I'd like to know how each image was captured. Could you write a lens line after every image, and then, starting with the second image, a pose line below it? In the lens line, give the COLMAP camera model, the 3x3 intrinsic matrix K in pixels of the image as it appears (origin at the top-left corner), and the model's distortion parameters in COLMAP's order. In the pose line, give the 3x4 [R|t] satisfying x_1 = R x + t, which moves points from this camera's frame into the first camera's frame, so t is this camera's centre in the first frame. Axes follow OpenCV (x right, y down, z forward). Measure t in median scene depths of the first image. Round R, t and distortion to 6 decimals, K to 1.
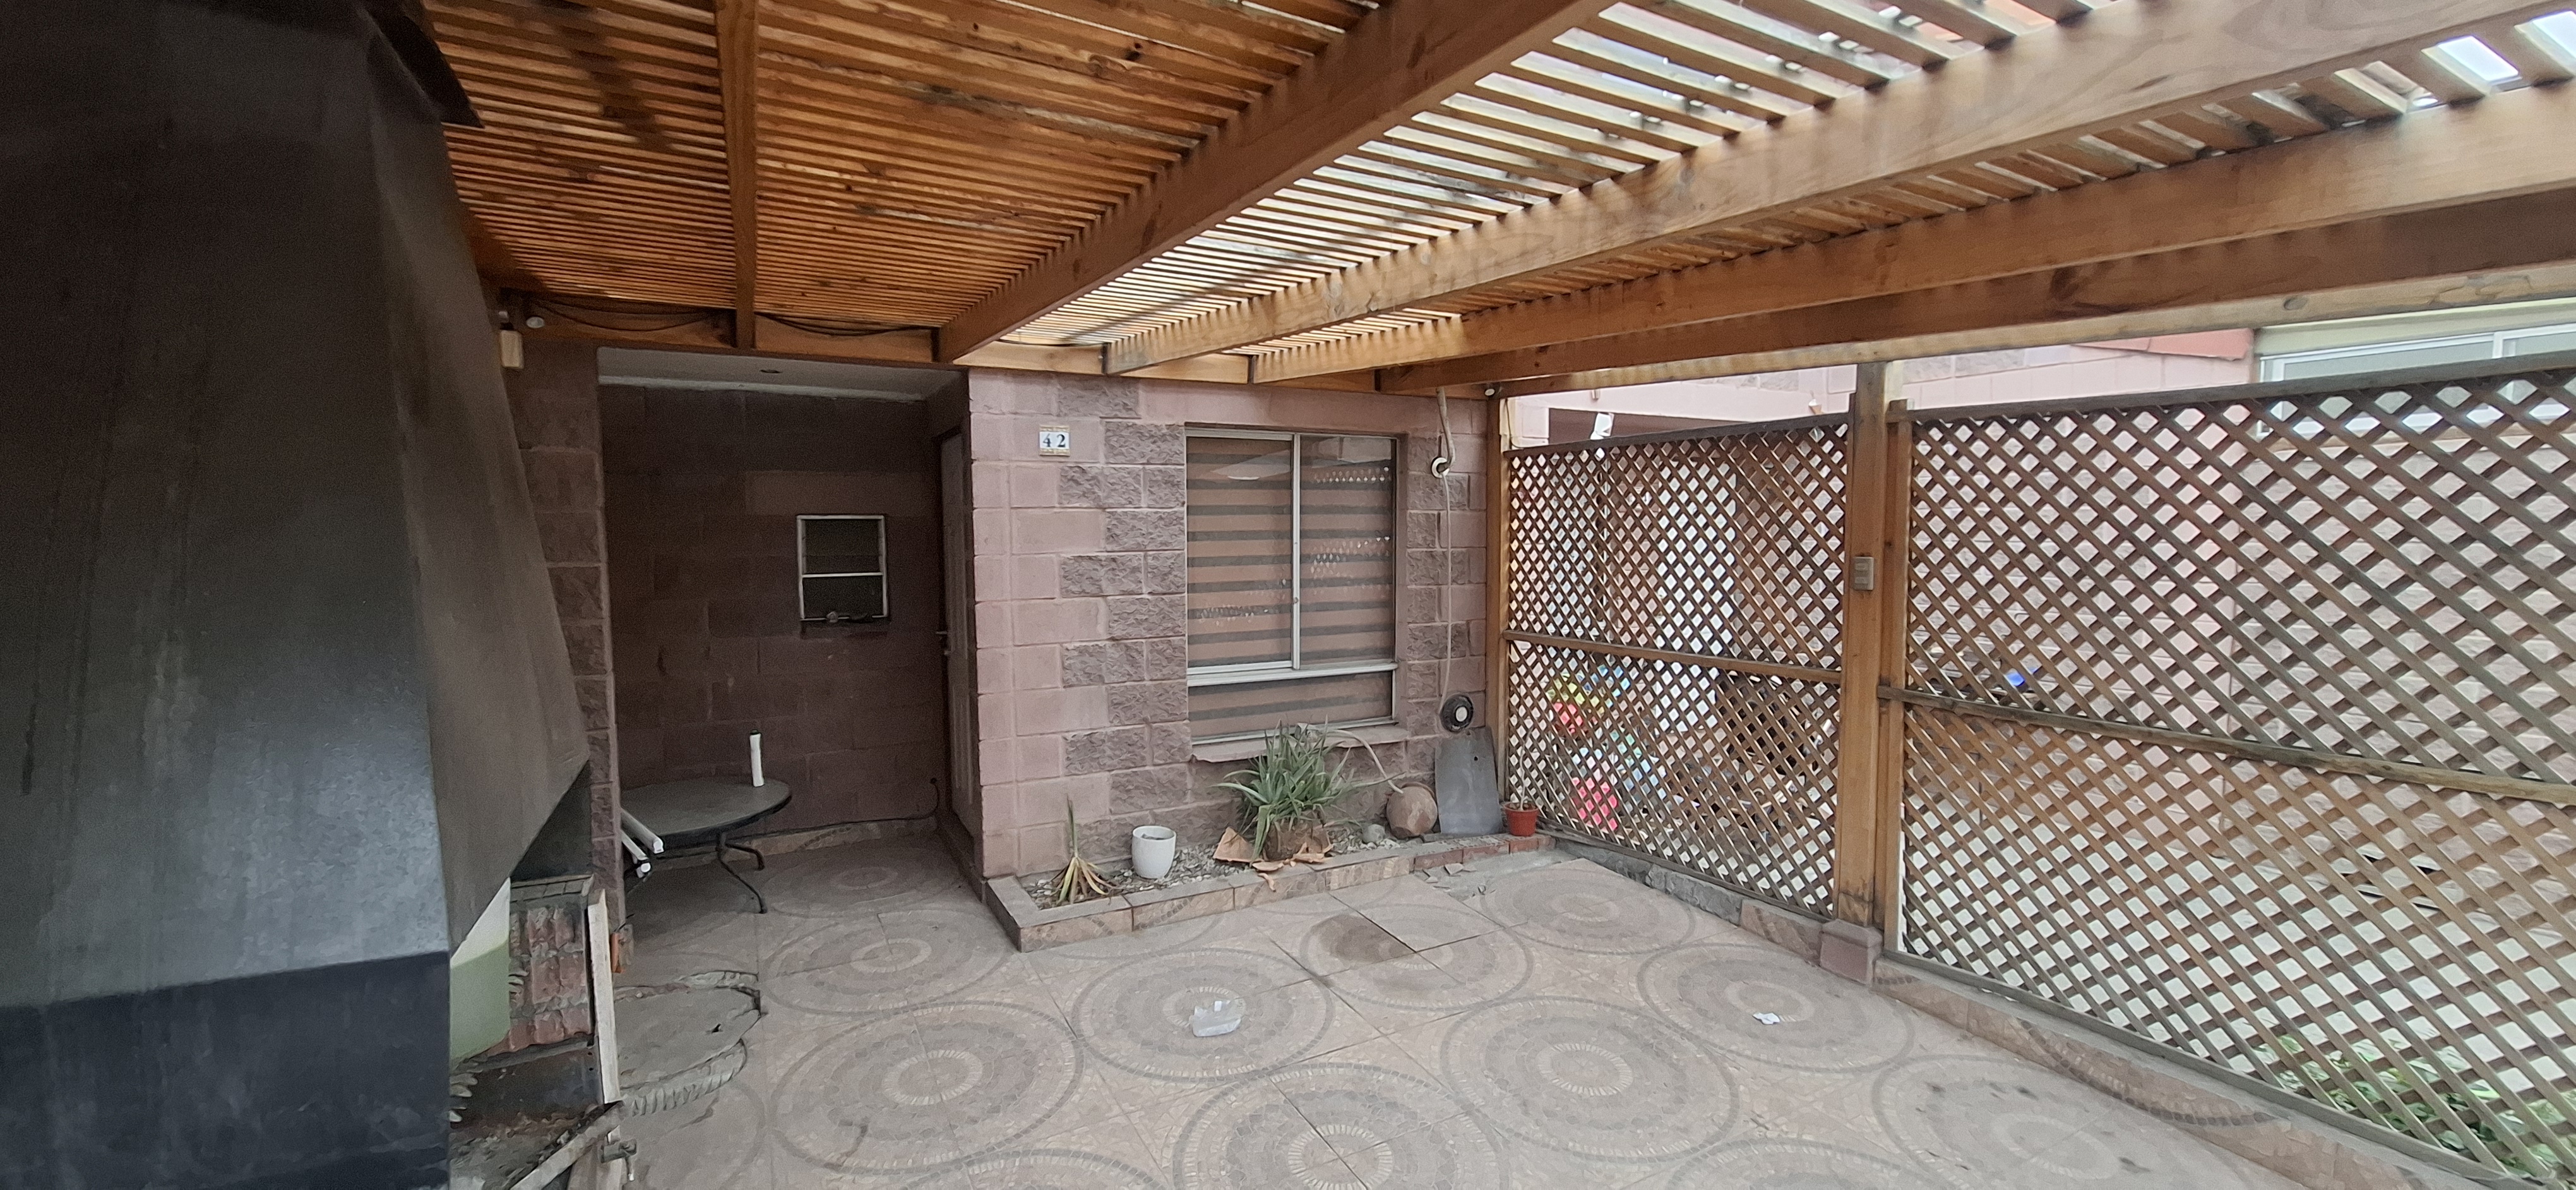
lens RADIAL K [[1018.0, 0, 1284.7], [0, 1018.0, 607.9], [0, 0, 1]] dist [-0.002052, 0.001747]
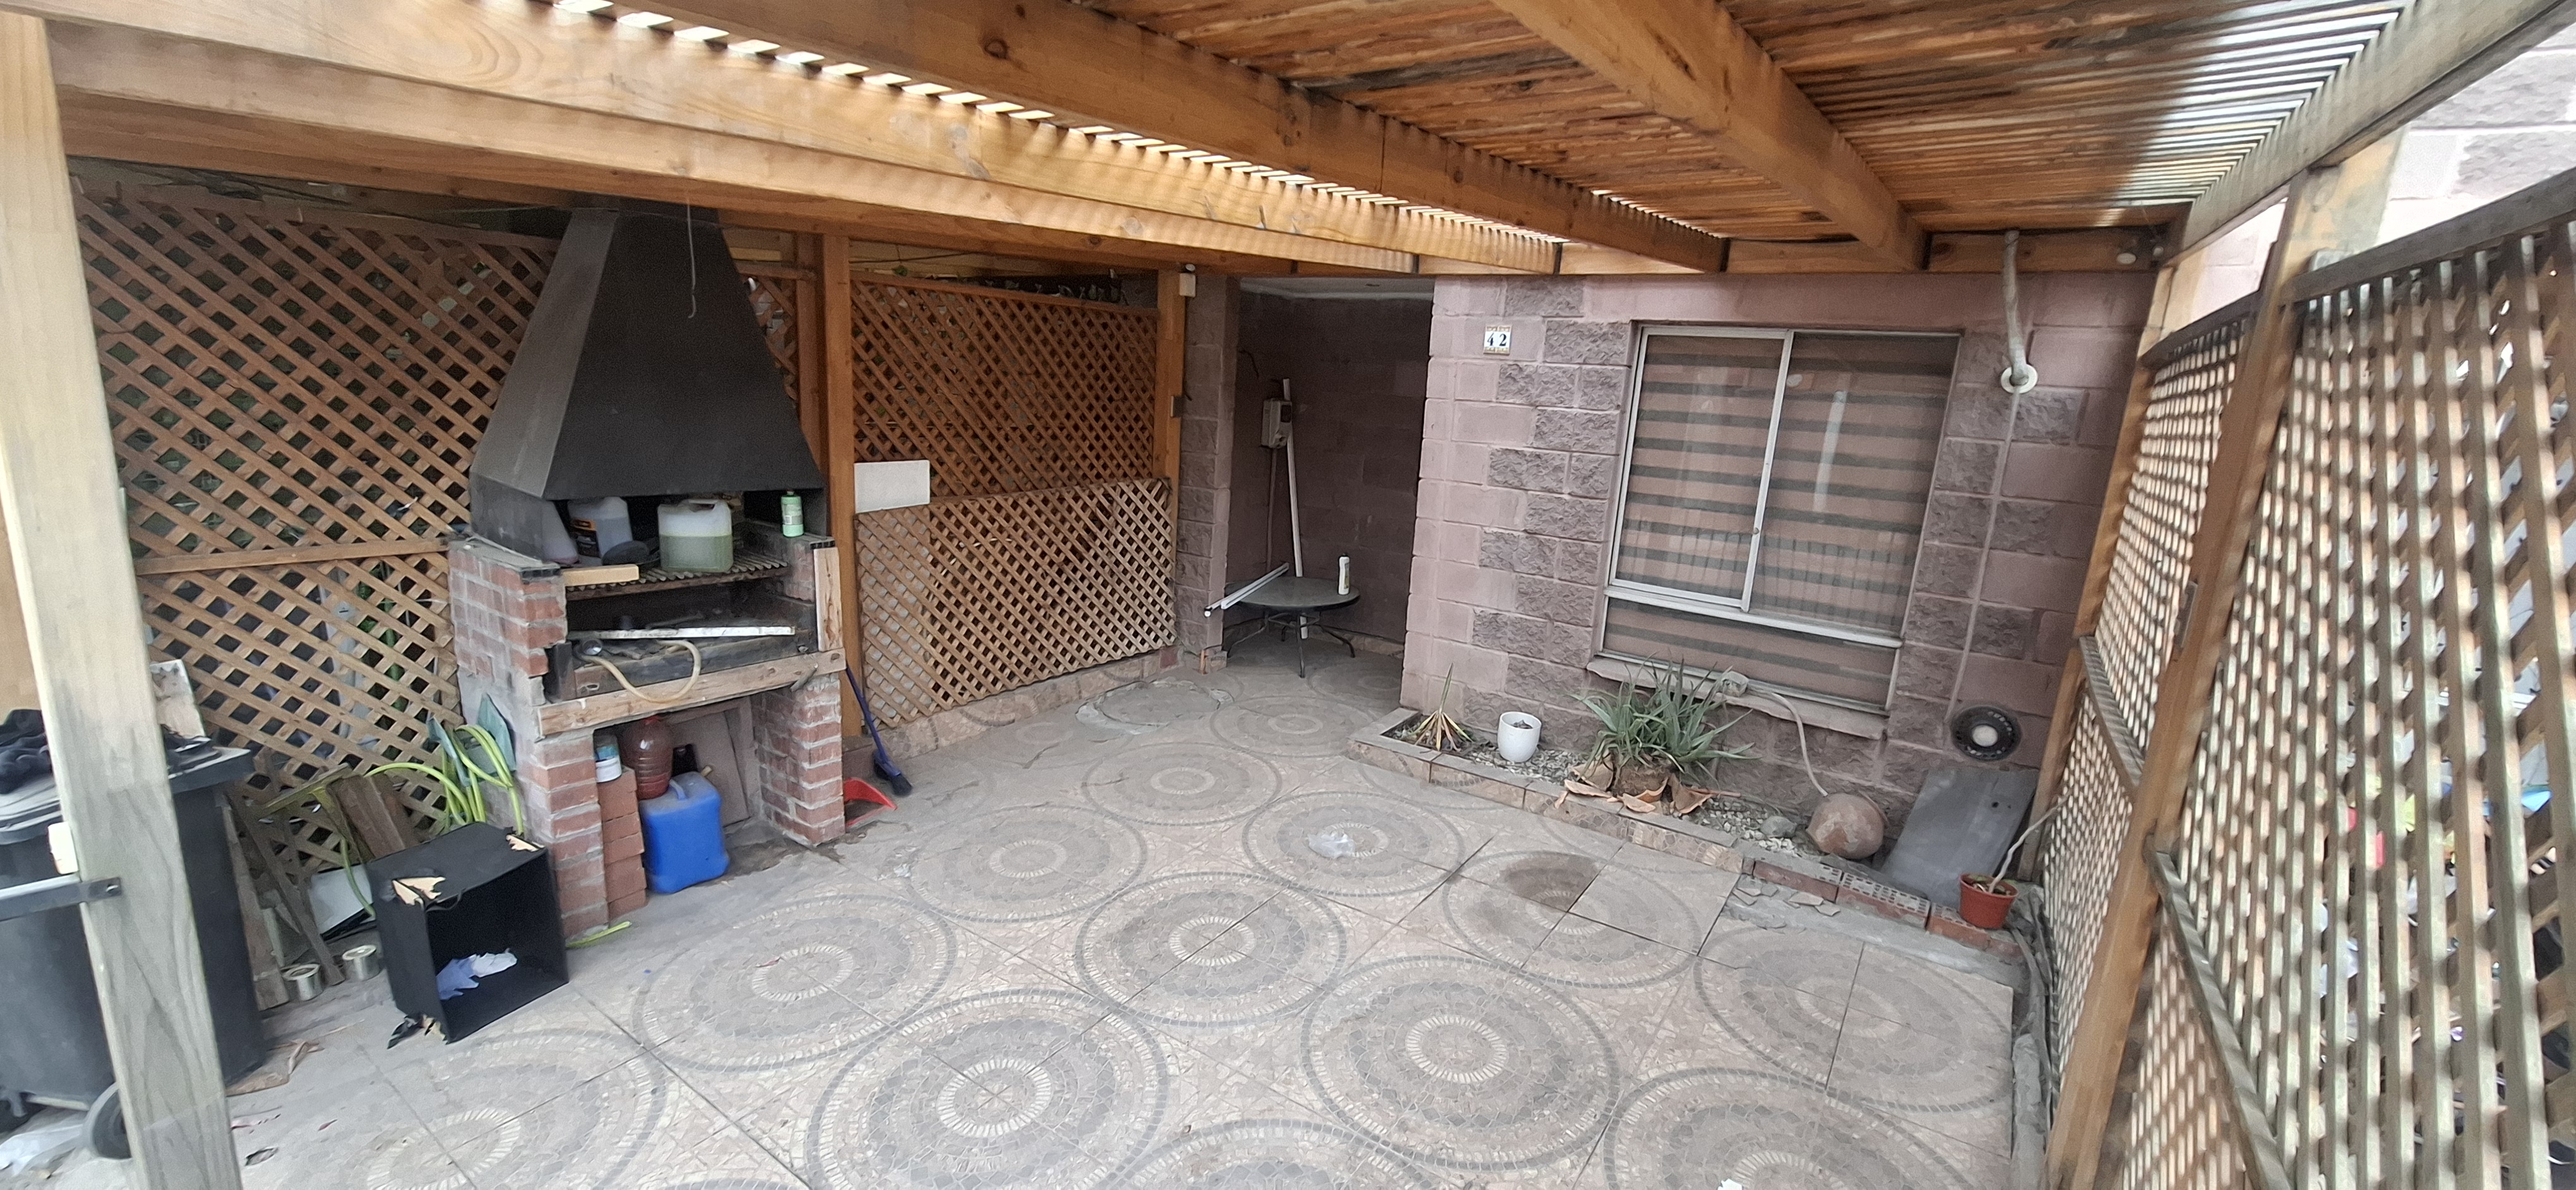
lens RADIAL K [[1018.0, 0, 1304.4], [0, 1018.0, 593.8], [0, 0, 1]] dist [-0.002052, 0.001747]
pose [[0.456871, 0.217291, -0.862585, 0.653040], [-0.136353, 0.975353, 0.173478, -0.058310], [0.879020, 0.038359, 0.475239, 0.302821]]
